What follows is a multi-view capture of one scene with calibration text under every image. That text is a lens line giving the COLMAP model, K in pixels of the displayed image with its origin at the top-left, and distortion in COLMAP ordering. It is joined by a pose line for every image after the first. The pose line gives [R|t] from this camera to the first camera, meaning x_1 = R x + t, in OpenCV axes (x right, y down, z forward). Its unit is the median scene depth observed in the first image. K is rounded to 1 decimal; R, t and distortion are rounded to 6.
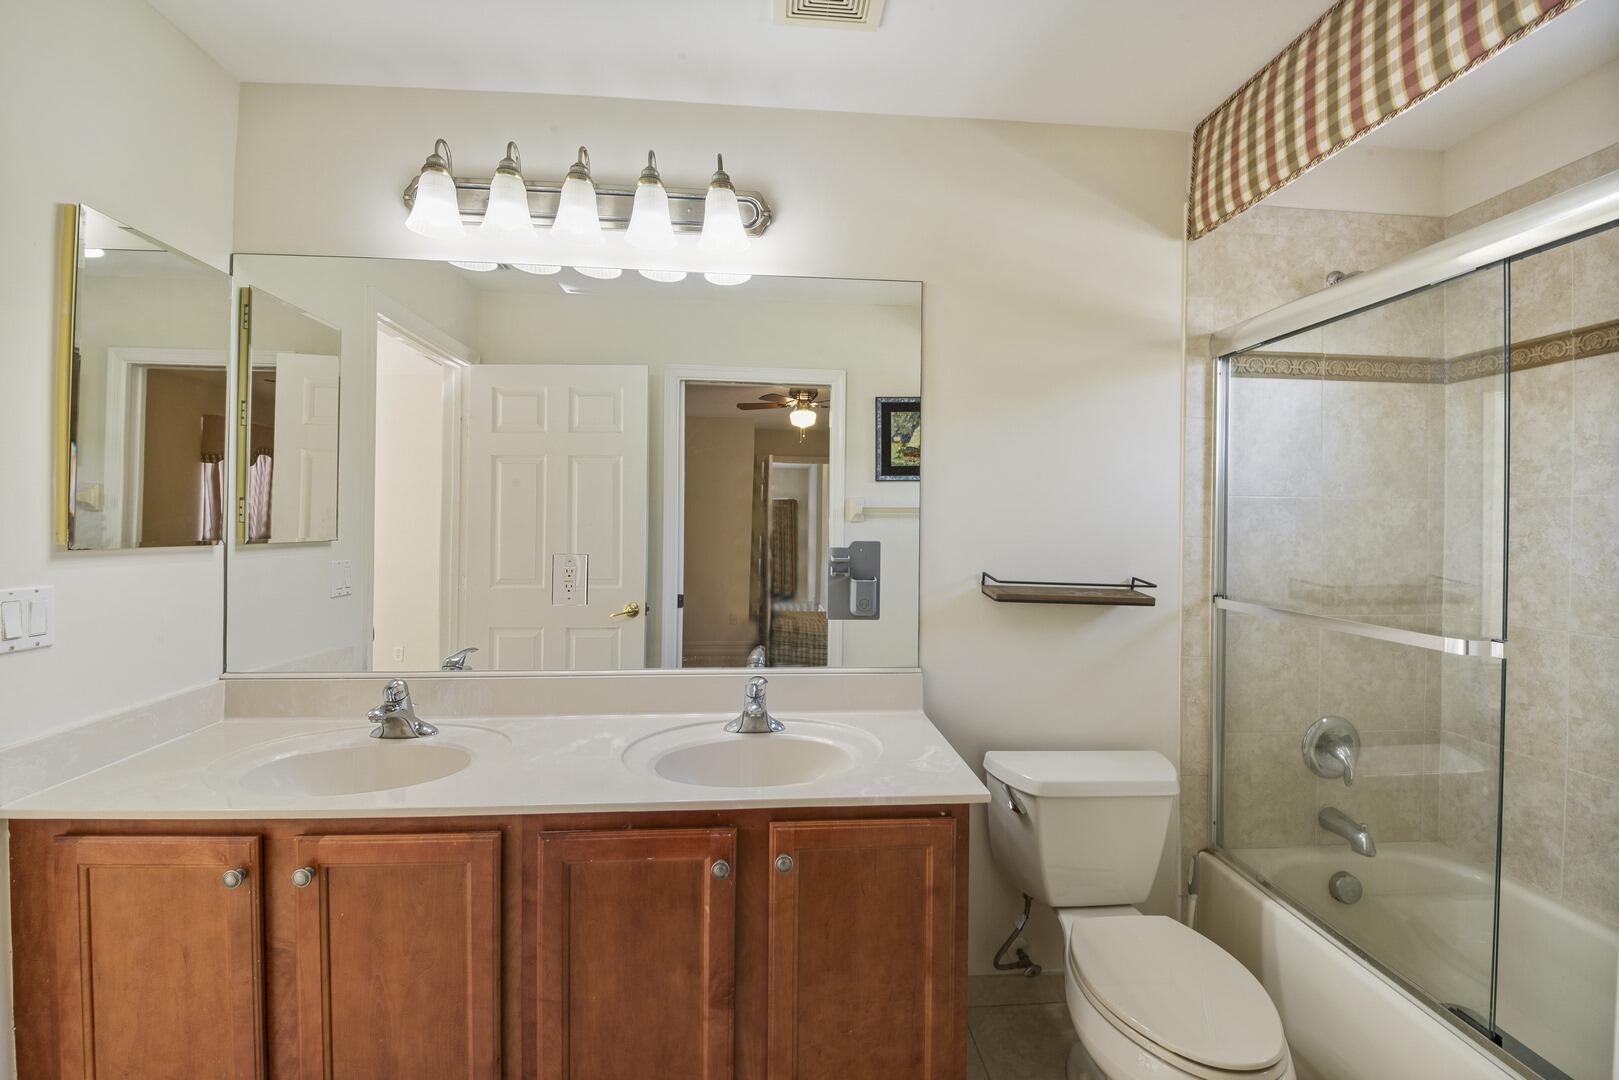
lens RADIAL K [[675.9, 0, 819.0], [0, 675.9, 522.8], [0, 0, 1]] dist [-0.022451, -0.000258]
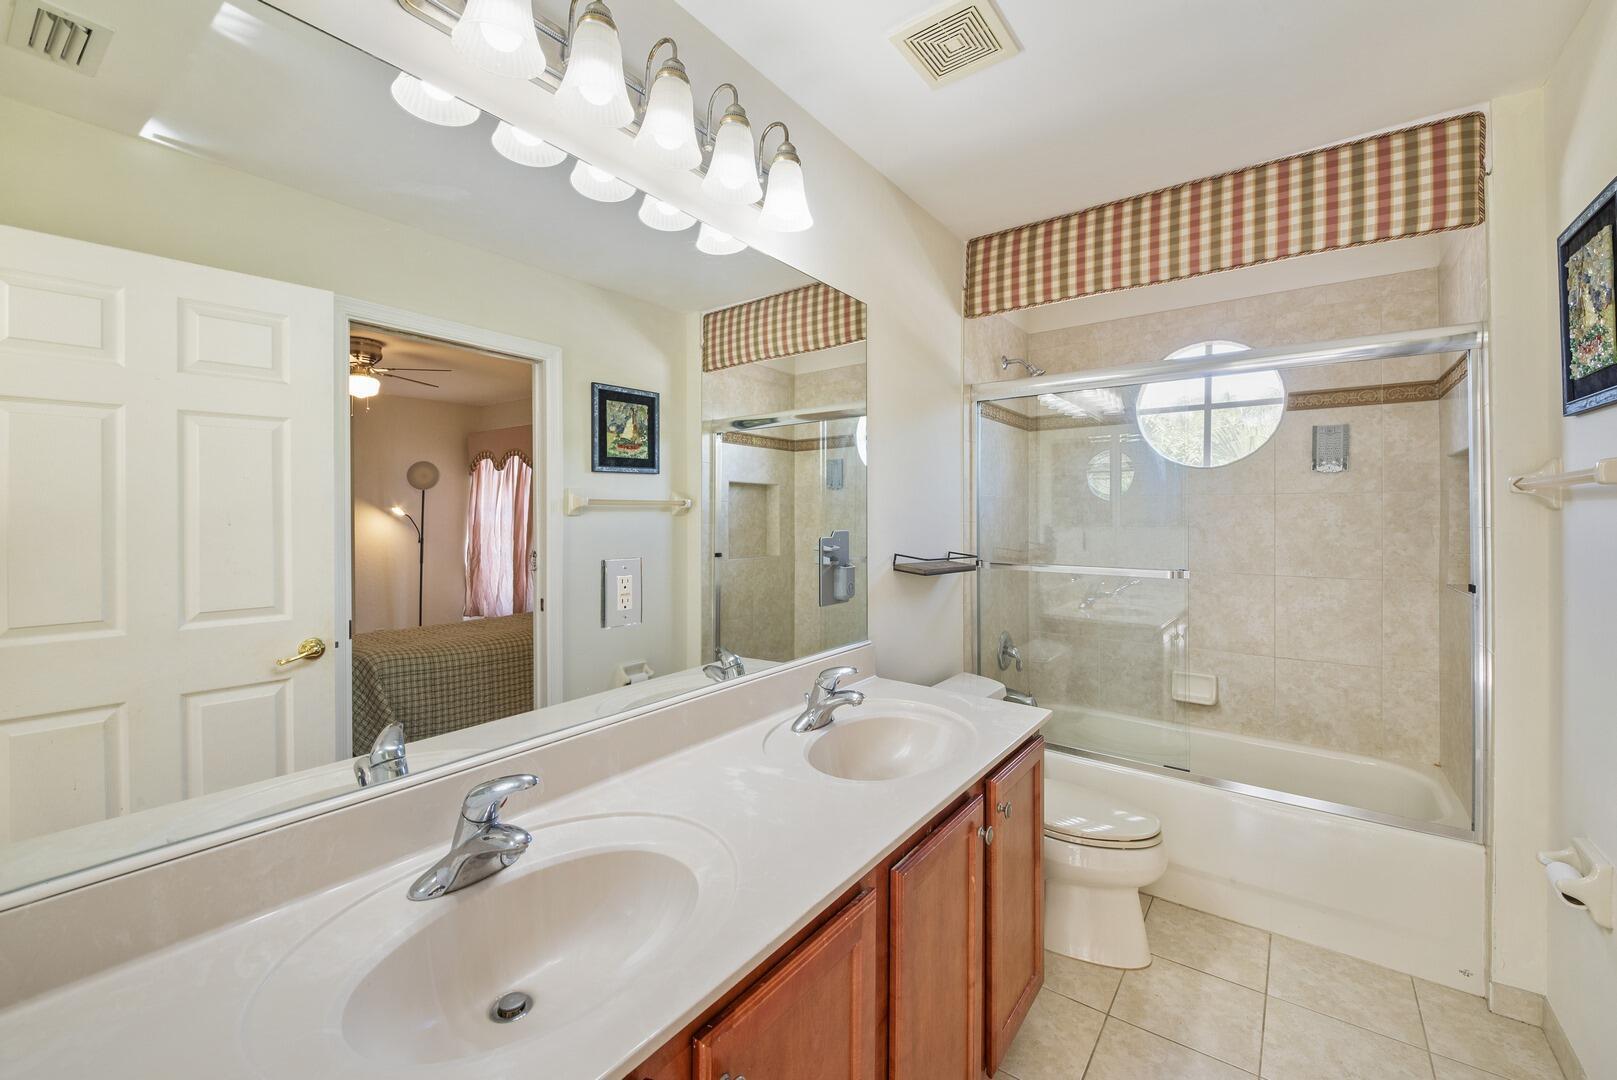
lens RADIAL K [[613.6, 0, 871.3], [0, 613.6, 518.6], [0, 0, 1]] dist [-0.005683, -0.001599]
pose [[0.654555, -0.010767, 0.755938, -0.307596], [0.007780, 0.999942, 0.007507, 0.000238], [-0.755974, 0.000967, 0.654601, 0.149215]]
